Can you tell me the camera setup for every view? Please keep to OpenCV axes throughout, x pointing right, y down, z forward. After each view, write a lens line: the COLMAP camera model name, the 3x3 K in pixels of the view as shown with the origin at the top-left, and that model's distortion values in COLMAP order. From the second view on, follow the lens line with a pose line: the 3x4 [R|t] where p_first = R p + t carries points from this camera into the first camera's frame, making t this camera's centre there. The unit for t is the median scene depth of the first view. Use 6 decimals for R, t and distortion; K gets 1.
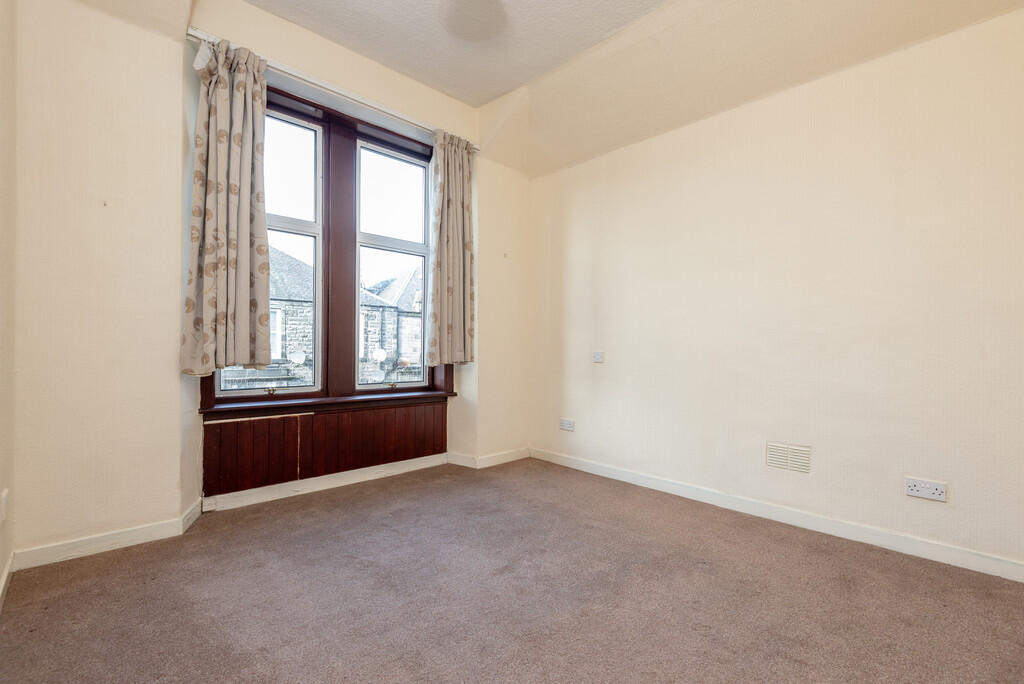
lens RADIAL K [[463.0, 0, 508.3], [0, 463.0, 343.6], [0, 0, 1]] dist [0.047503, -0.028368]
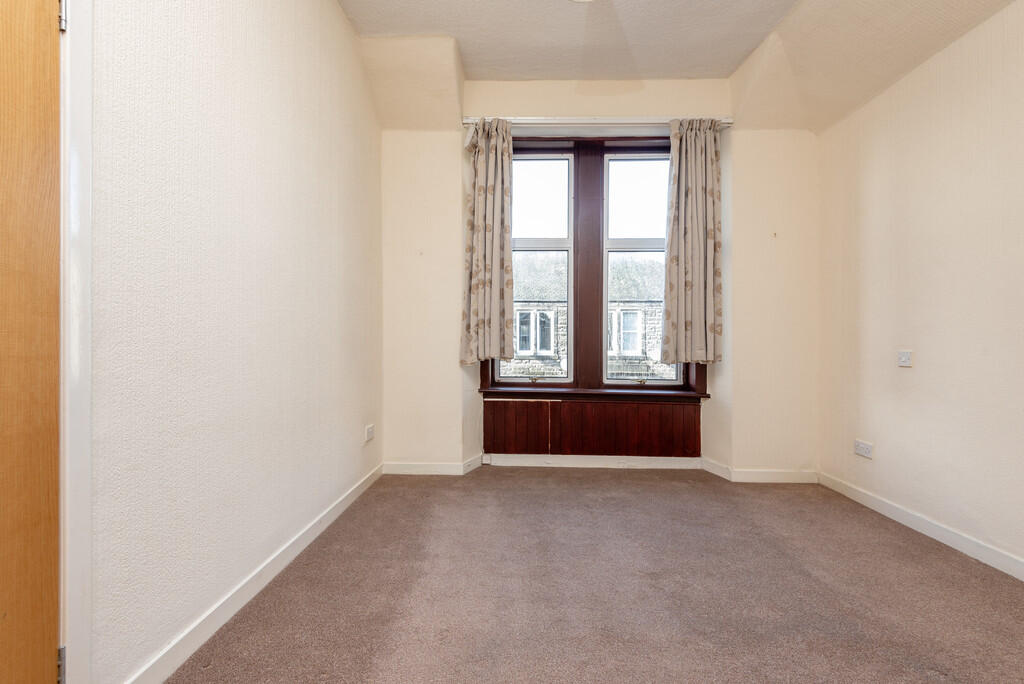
lens RADIAL K [[463.0, 0, 508.3], [0, 463.0, 343.6], [0, 0, 1]] dist [0.047503, -0.028368]
pose [[0.711224, -0.001382, -0.702964, 0.330907], [0.004470, 0.999987, 0.002556, 0.001181], [0.702951, -0.004960, 0.711221, 0.076593]]
